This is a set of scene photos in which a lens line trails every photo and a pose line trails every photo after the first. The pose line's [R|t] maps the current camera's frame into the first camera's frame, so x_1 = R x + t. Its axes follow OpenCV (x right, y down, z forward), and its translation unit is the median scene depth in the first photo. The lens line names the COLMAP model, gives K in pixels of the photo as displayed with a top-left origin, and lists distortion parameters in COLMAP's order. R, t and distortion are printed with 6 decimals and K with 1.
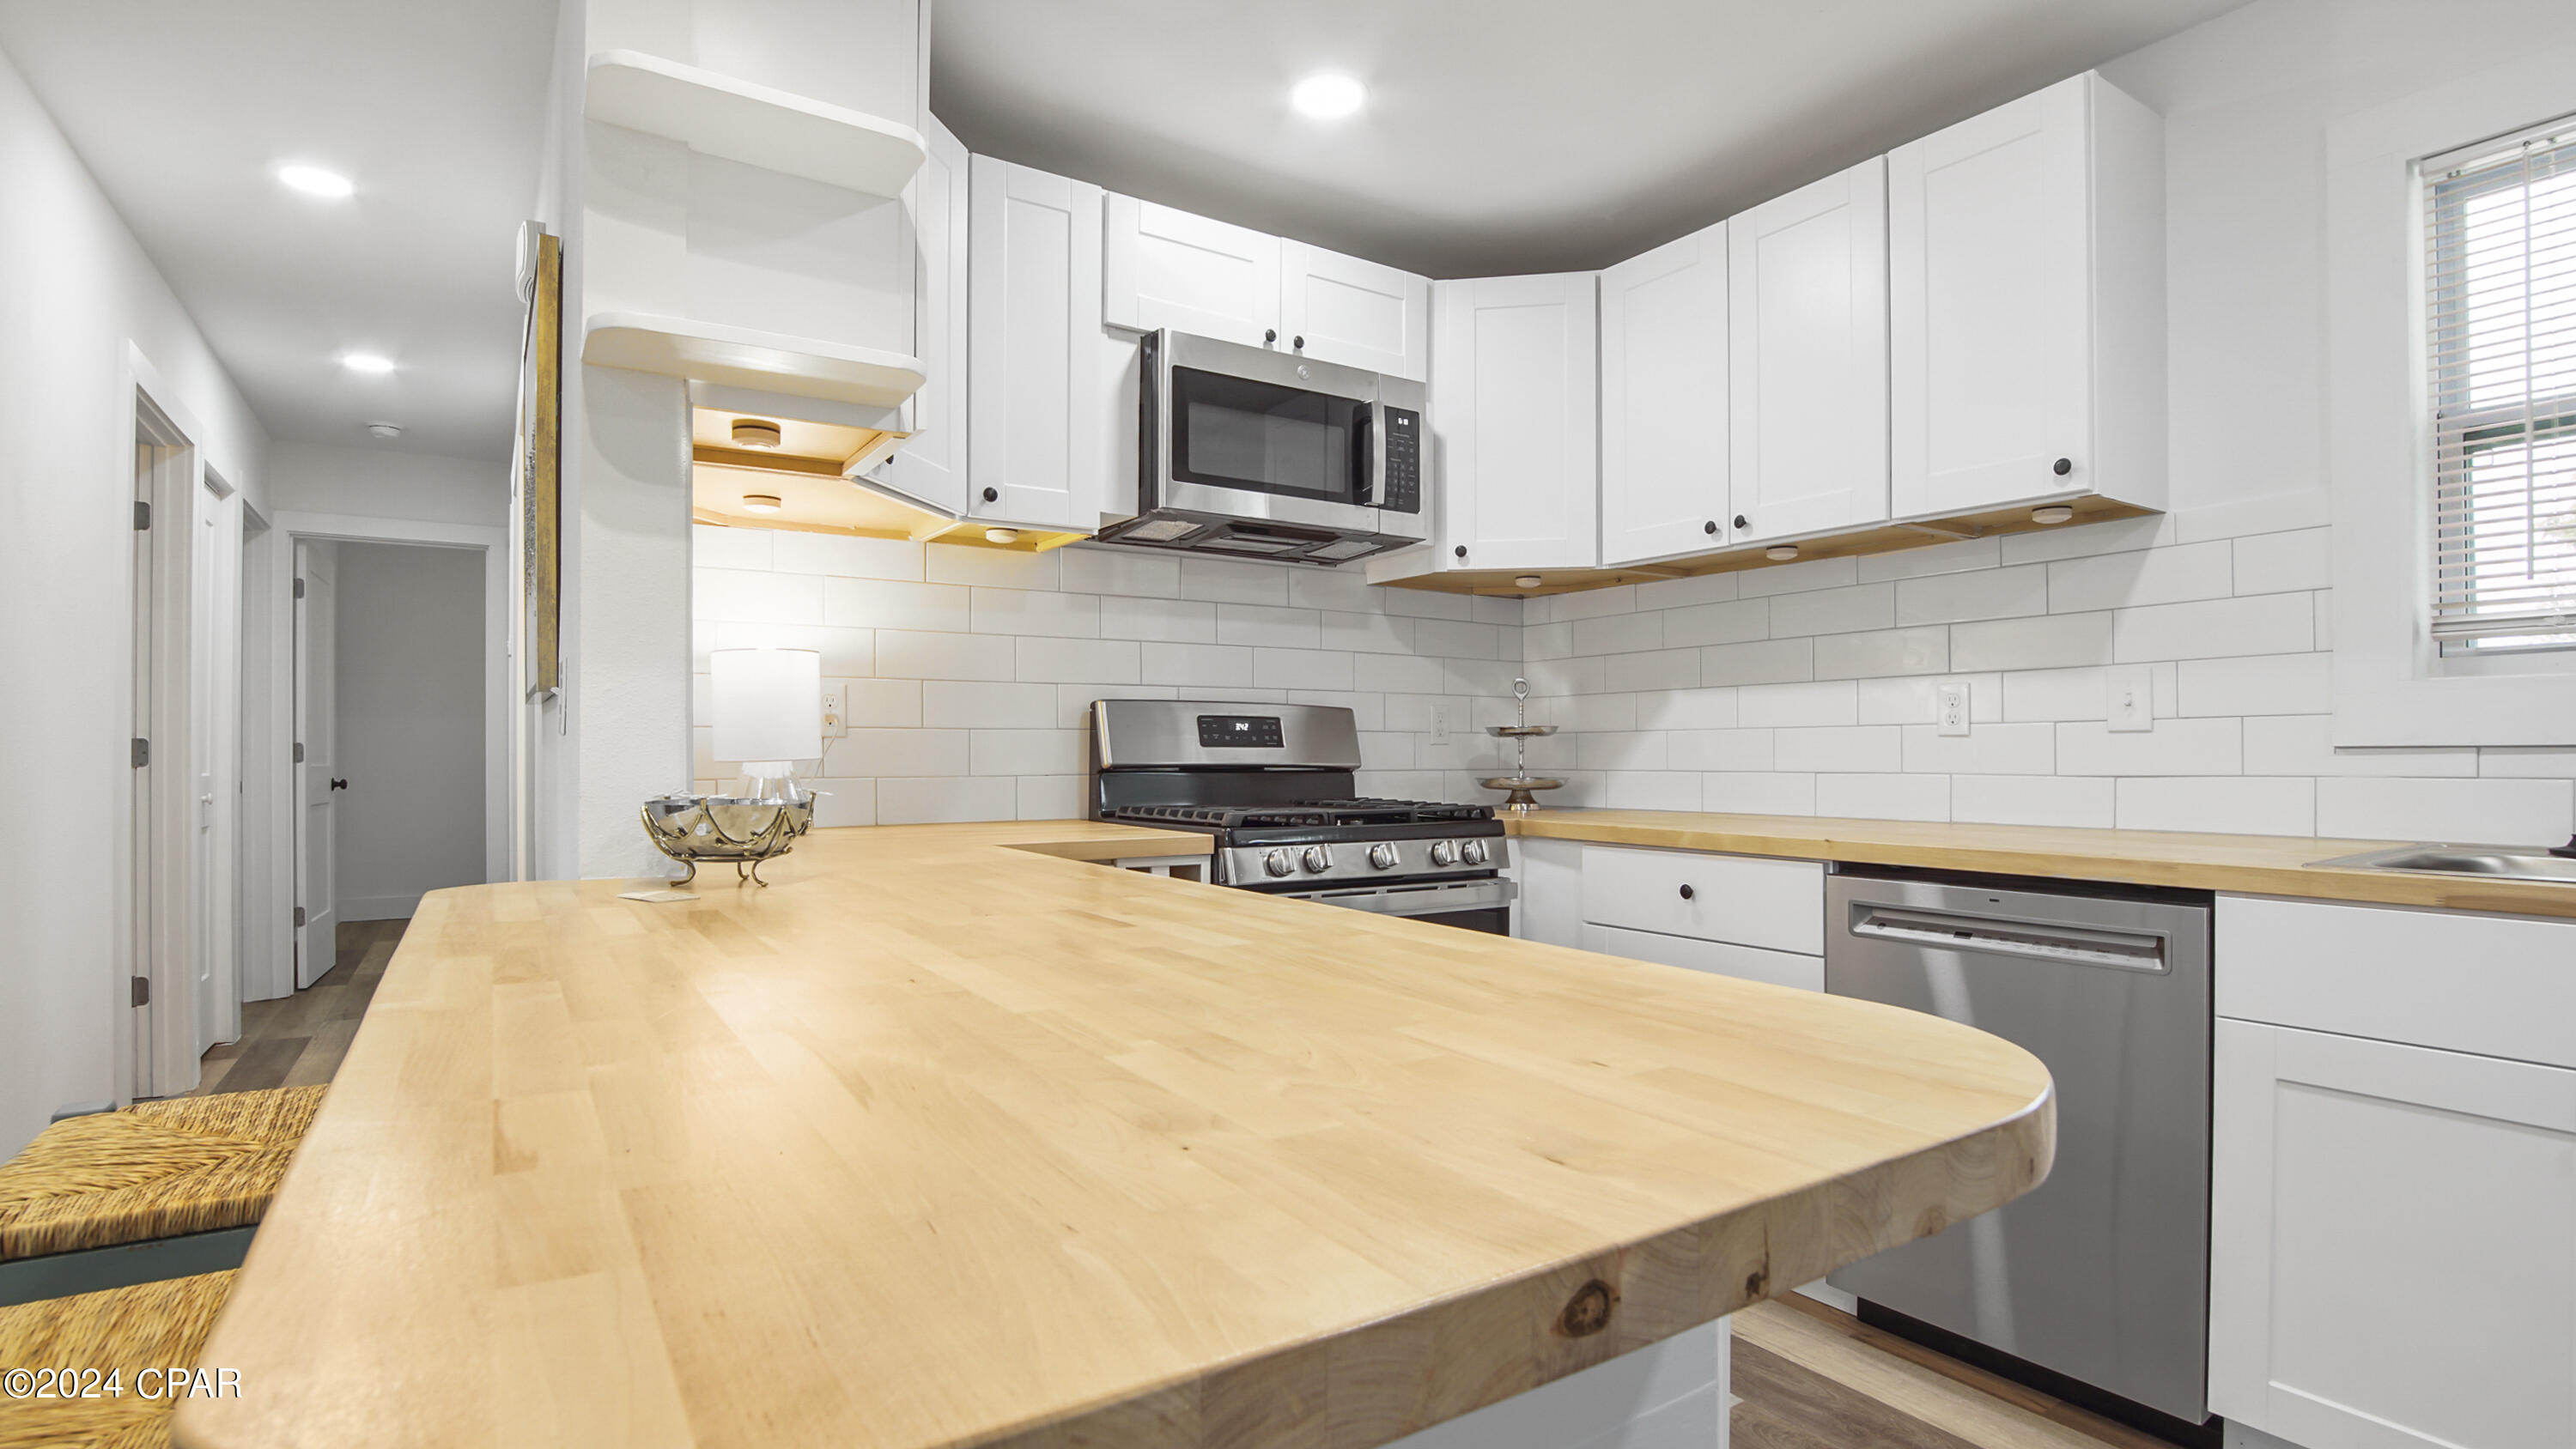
lens RADIAL K [[1225.8, 0, 1273.6], [0, 1225.8, 740.4], [0, 0, 1]] dist [-0.033959, 0.000181]
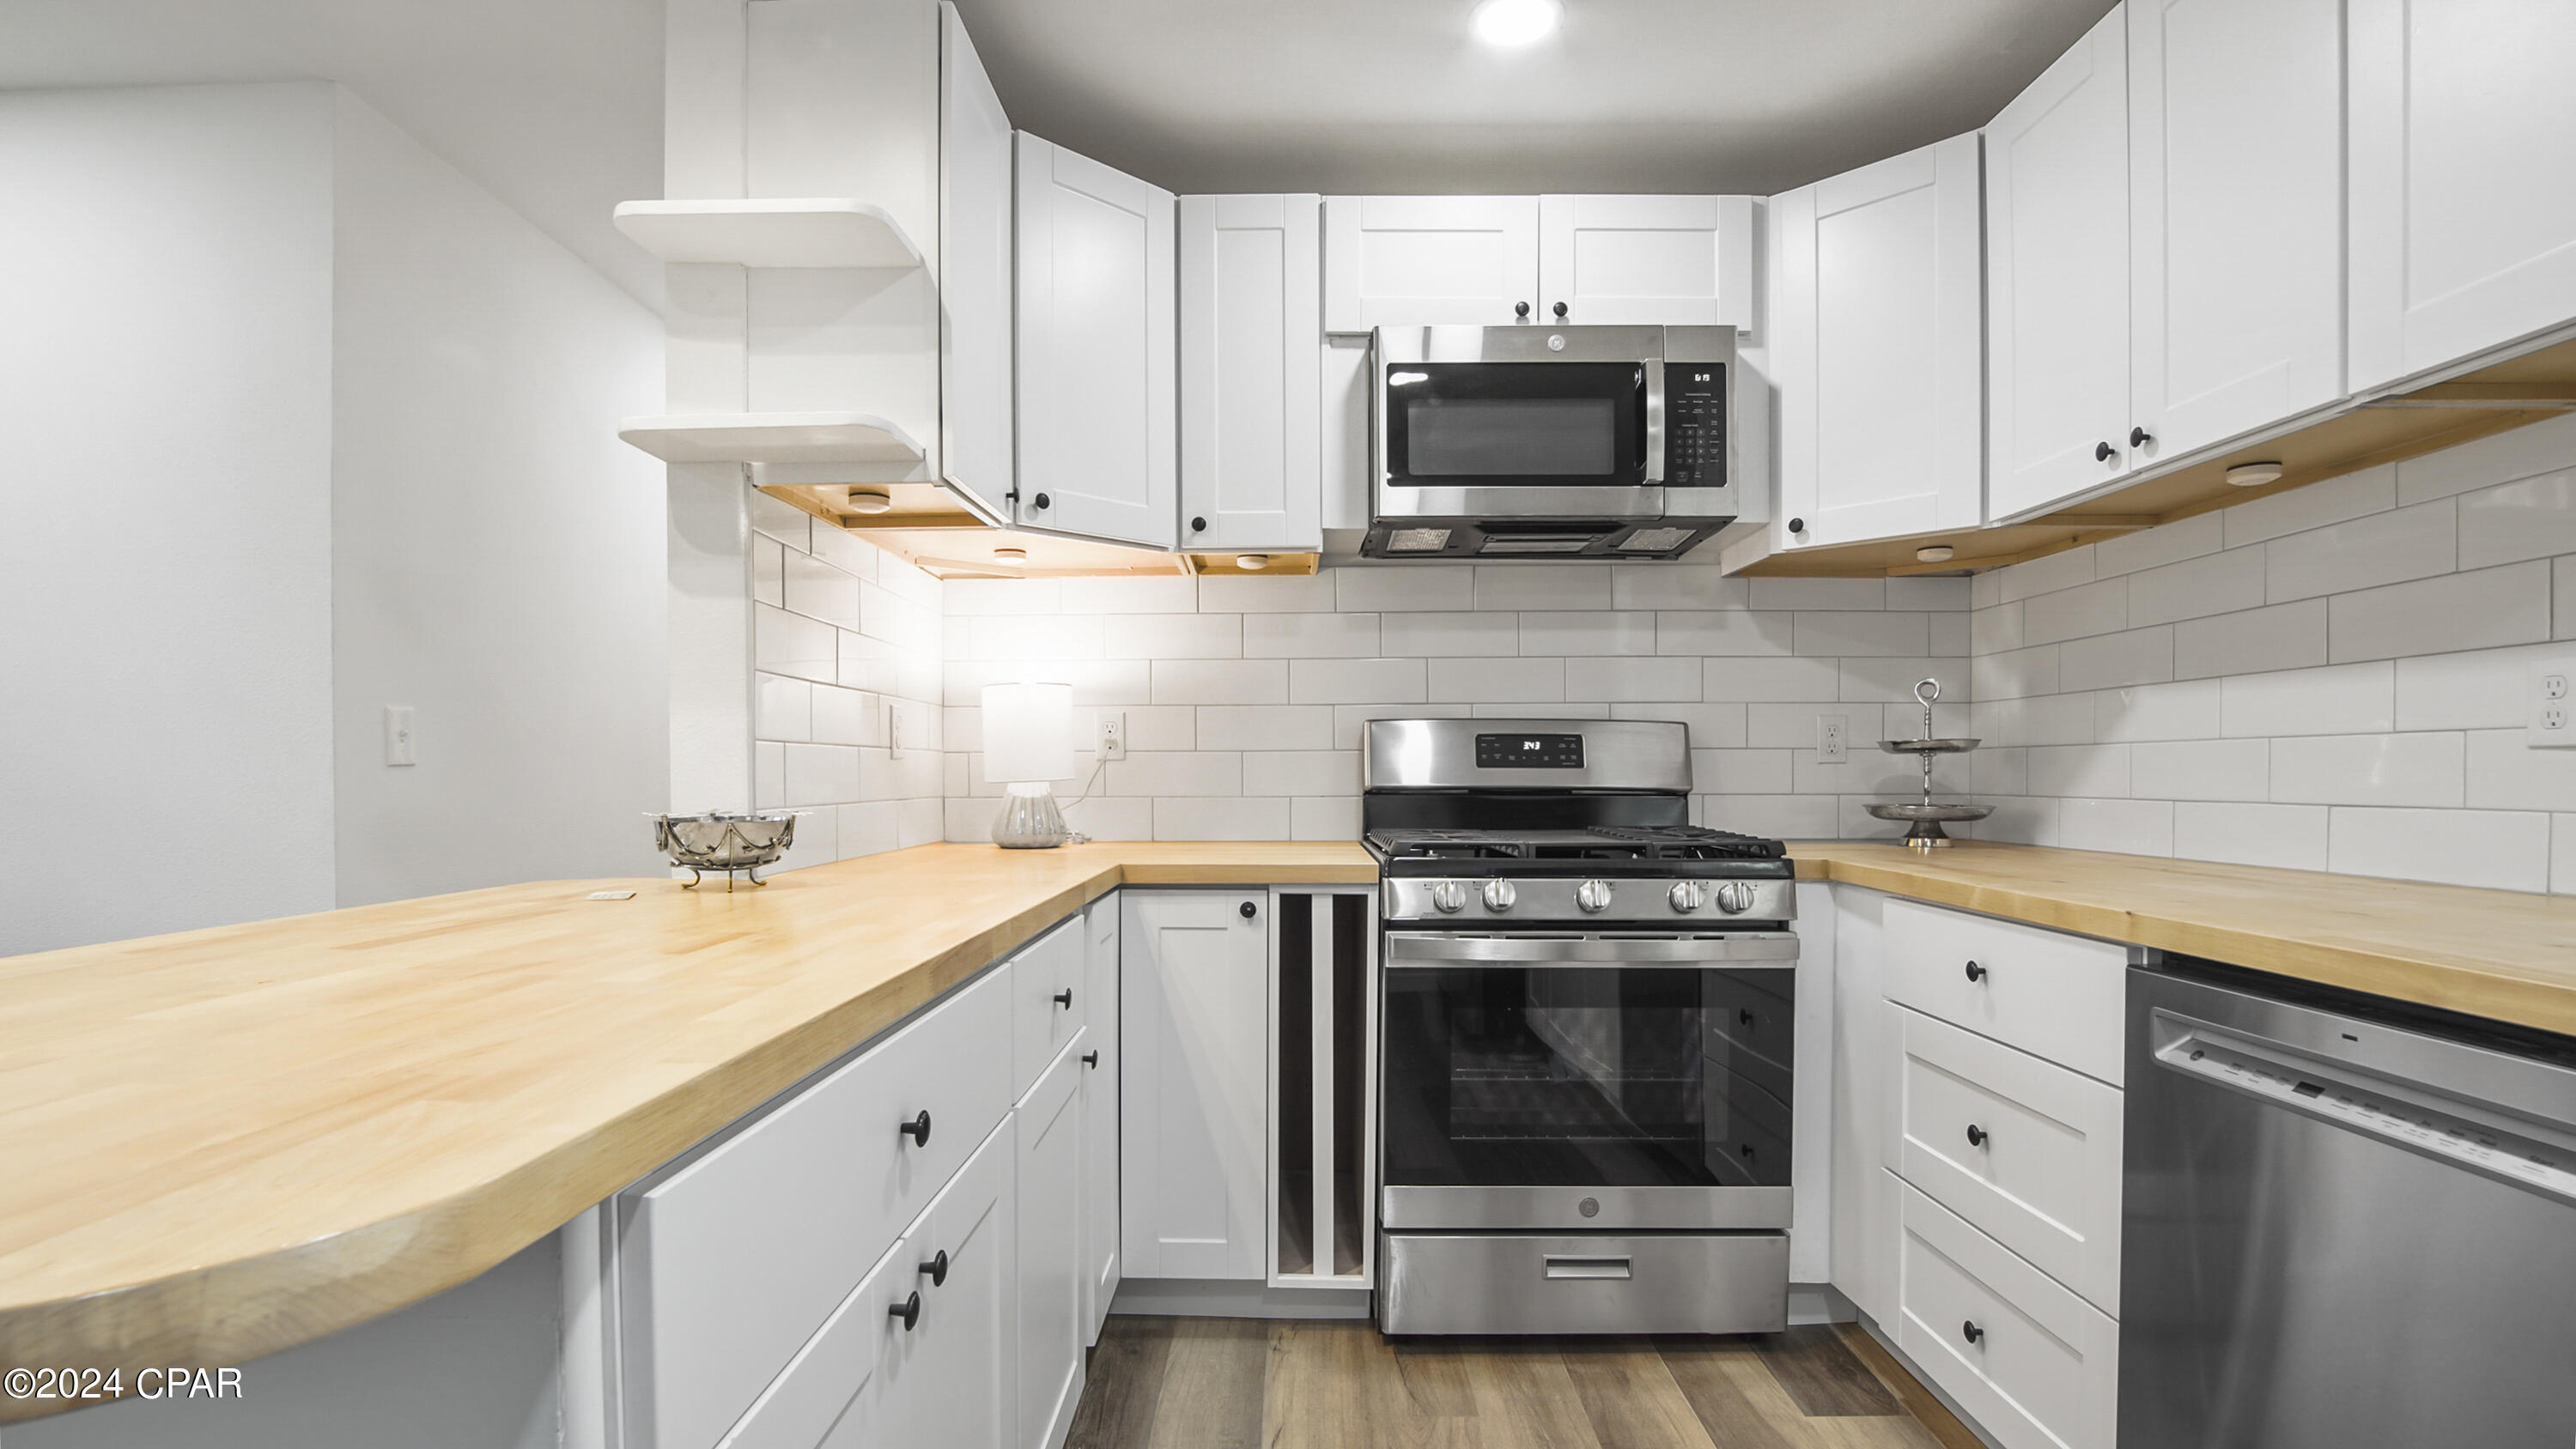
lens RADIAL K [[1162.7, 0, 1295.0], [0, 1162.7, 782.8], [0, 0, 1]] dist [-0.028642, 0.000224]
pose [[0.836174, 0.004694, -0.548444, 0.332265], [0.007235, 0.999782, 0.019587, -0.001813], [0.548416, -0.020346, 0.835958, 0.197107]]
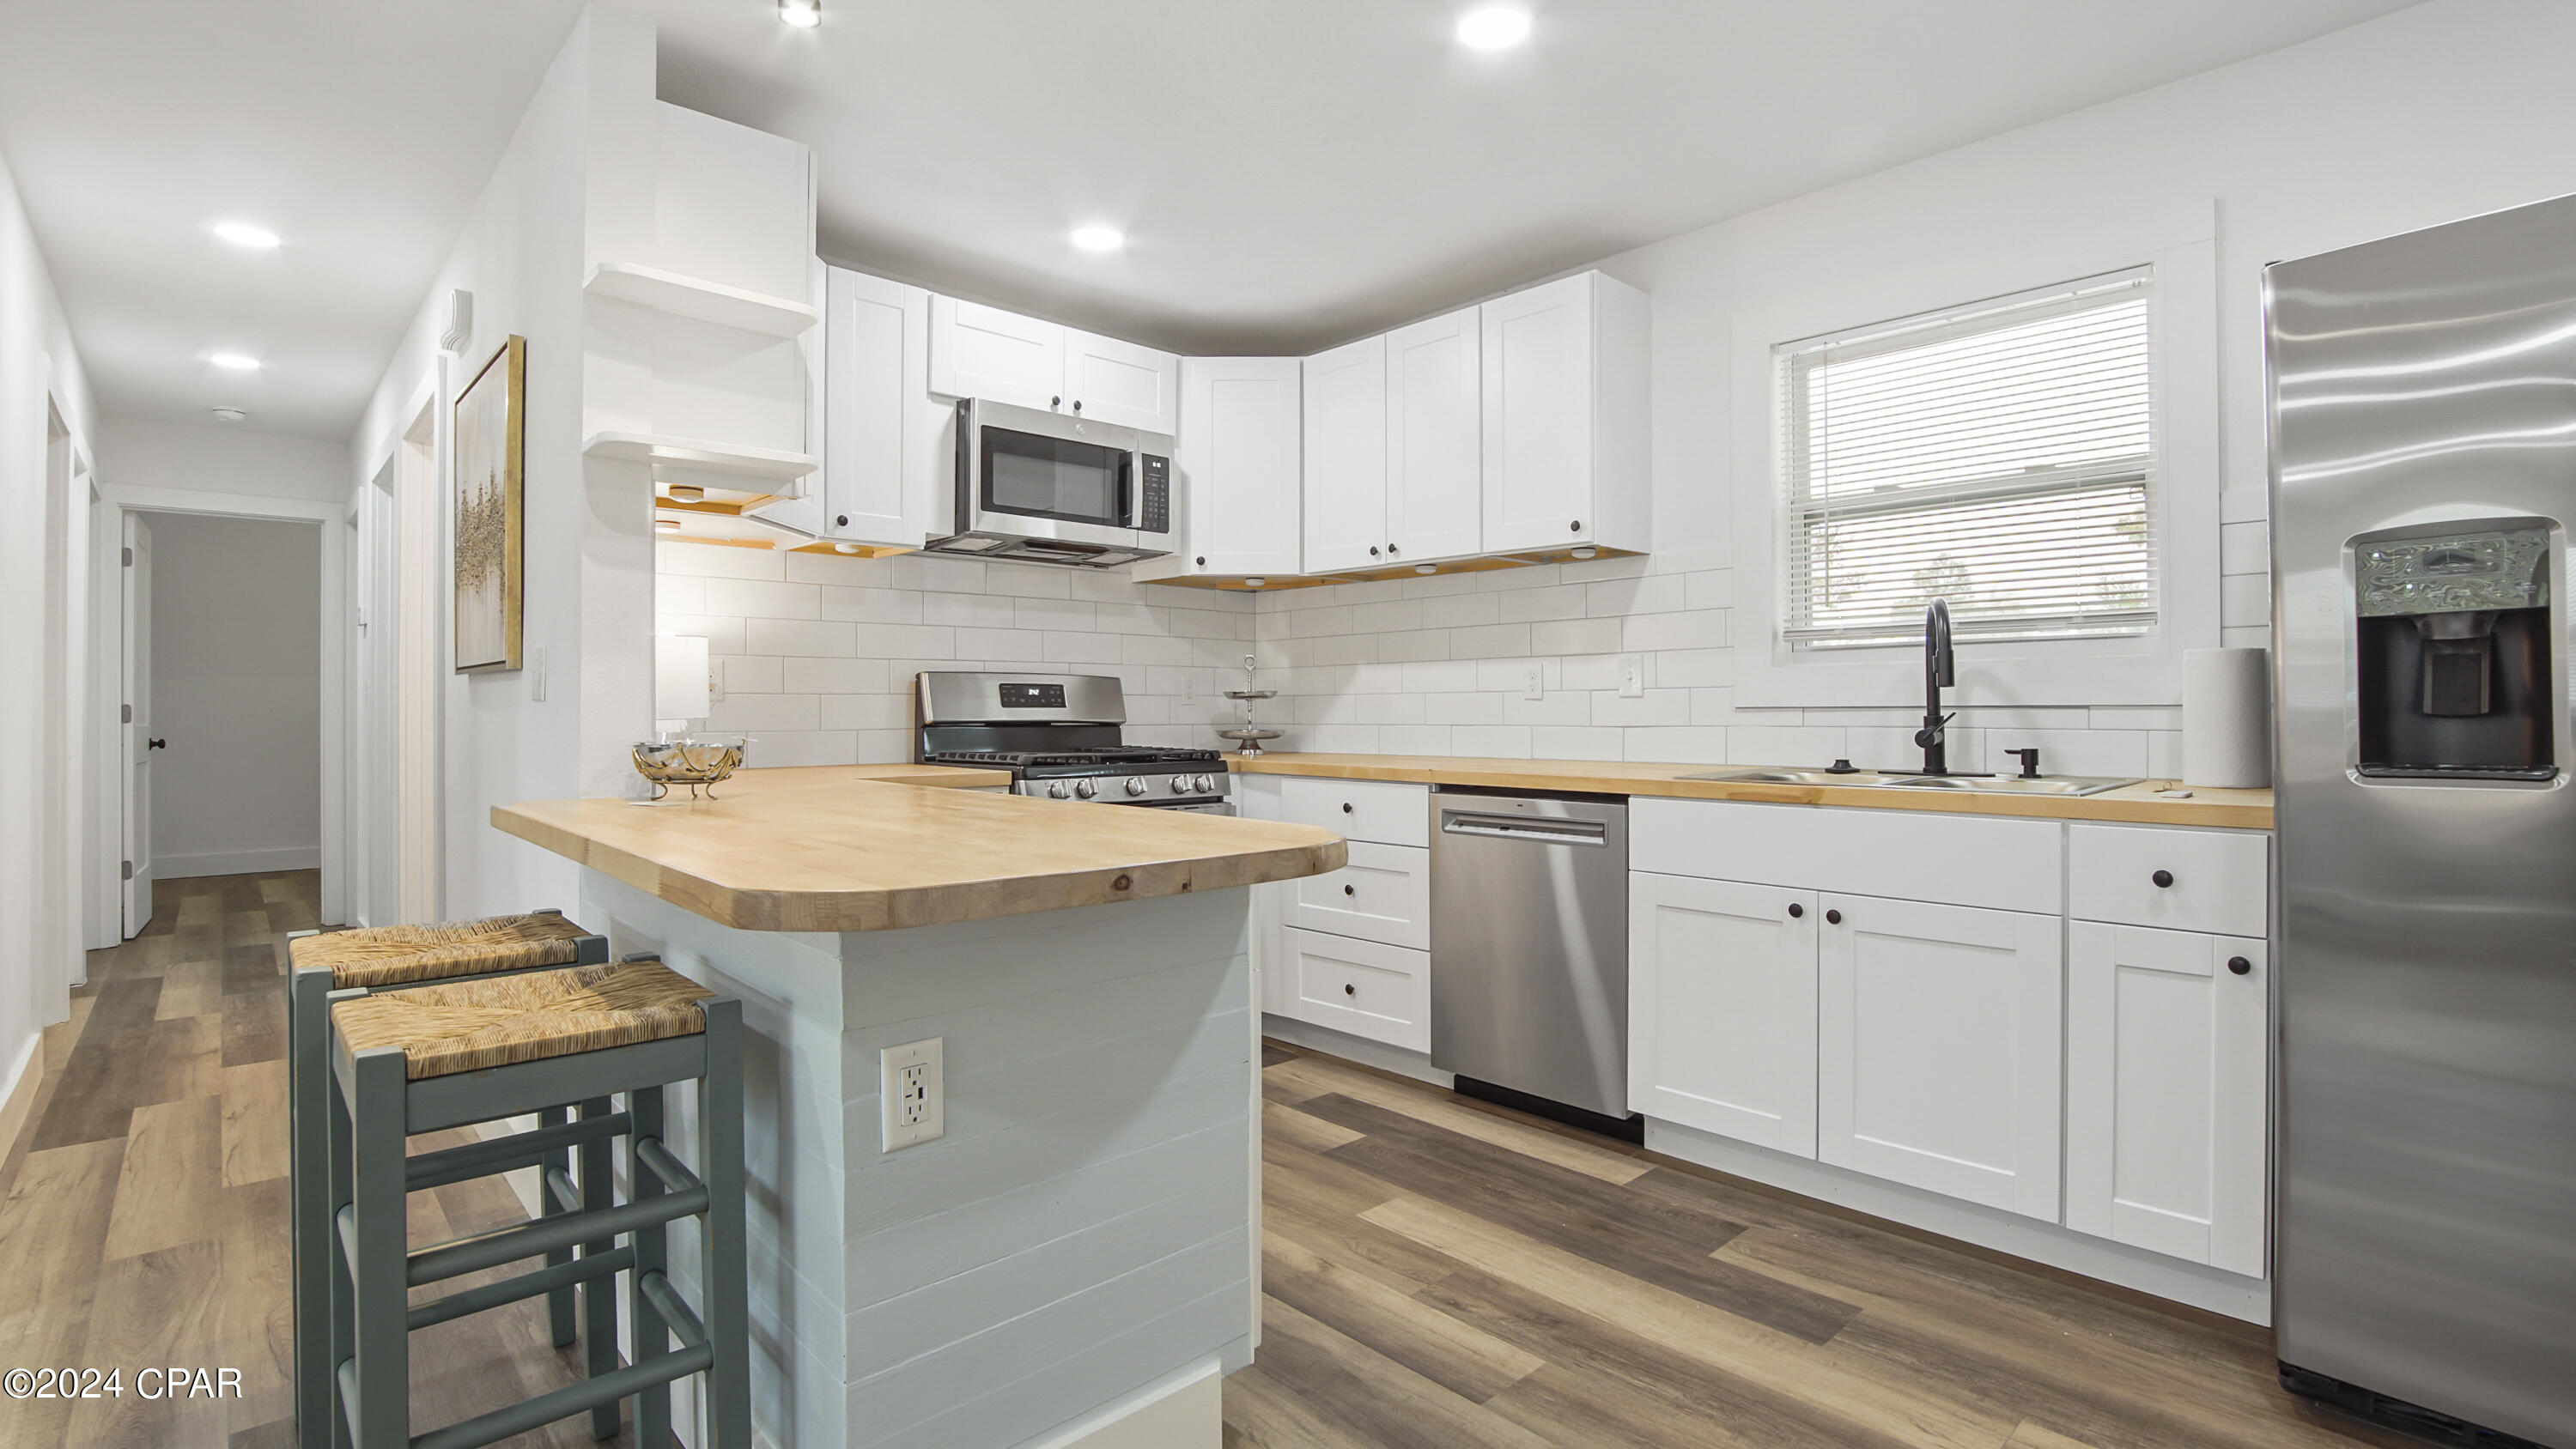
lens RADIAL K [[1170.3, 0, 1285.1], [0, 1170.3, 694.3], [0, 0, 1]] dist [-0.031763, 0.000799]
pose [[0.983962, 0.000216, 0.178380, 0.017334], [0.000429, 0.999994, -0.003577, -0.004739], [-0.178379, 0.003596, 0.983955, -0.309680]]
